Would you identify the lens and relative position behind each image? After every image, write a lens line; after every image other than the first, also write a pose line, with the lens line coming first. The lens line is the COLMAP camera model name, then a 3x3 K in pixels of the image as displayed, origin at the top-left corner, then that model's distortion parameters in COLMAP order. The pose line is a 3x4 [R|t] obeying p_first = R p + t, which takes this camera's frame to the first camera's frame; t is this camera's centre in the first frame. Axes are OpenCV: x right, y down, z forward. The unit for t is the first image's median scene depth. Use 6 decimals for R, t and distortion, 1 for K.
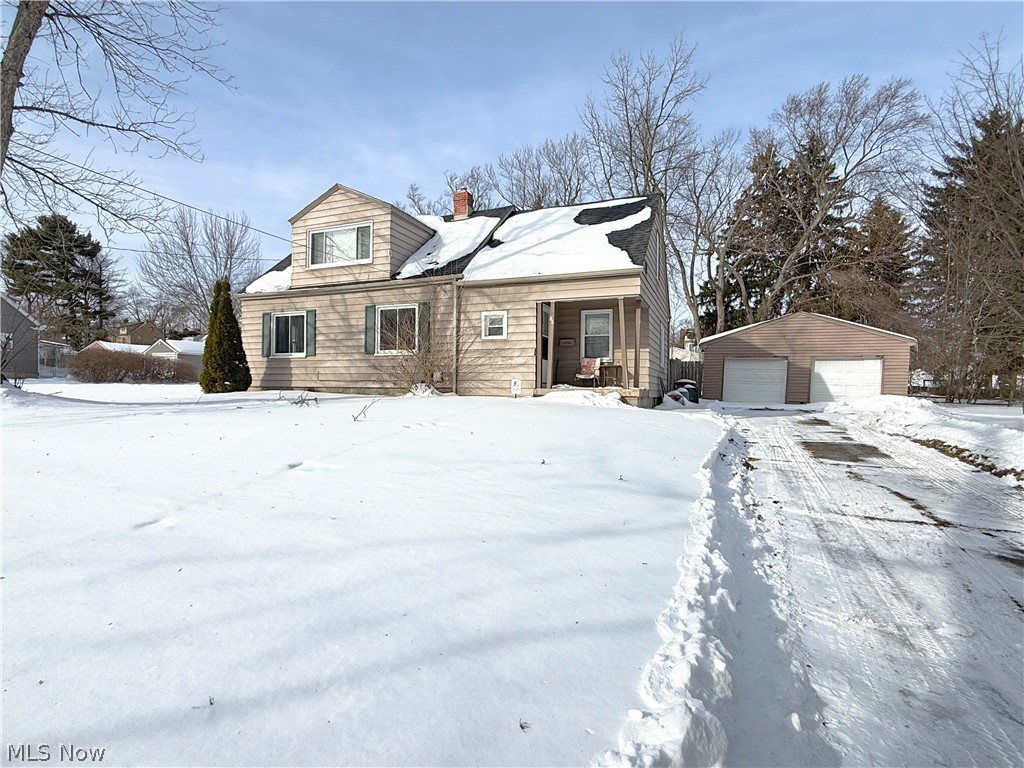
lens RADIAL K [[509.4, 0, 512.0], [0, 509.4, 384.0], [0, 0, 1]] dist [-0.001053, -0.000056]
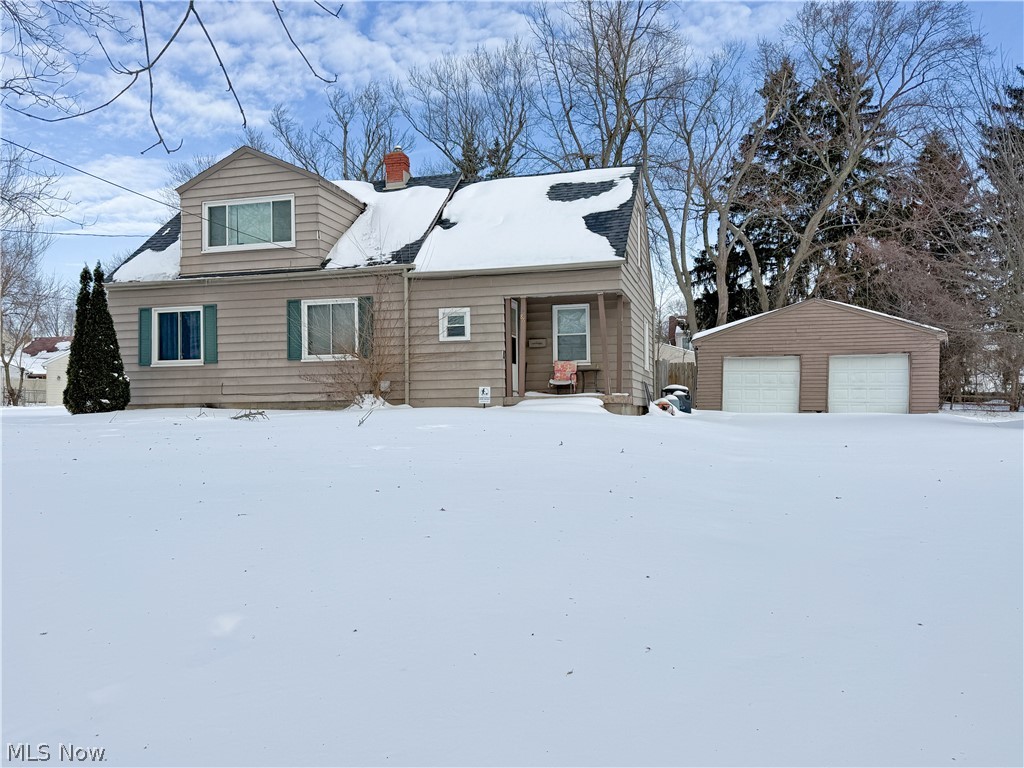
lens RADIAL K [[804.1, 0, 512.0], [0, 804.1, 384.0], [0, 0, 1]] dist [0.160439, -0.220565]
pose [[0.992121, -0.019105, 0.123817, -0.058261], [0.022014, 0.999512, -0.022167, 0.009008], [-0.123333, 0.024718, 0.992057, -0.187520]]
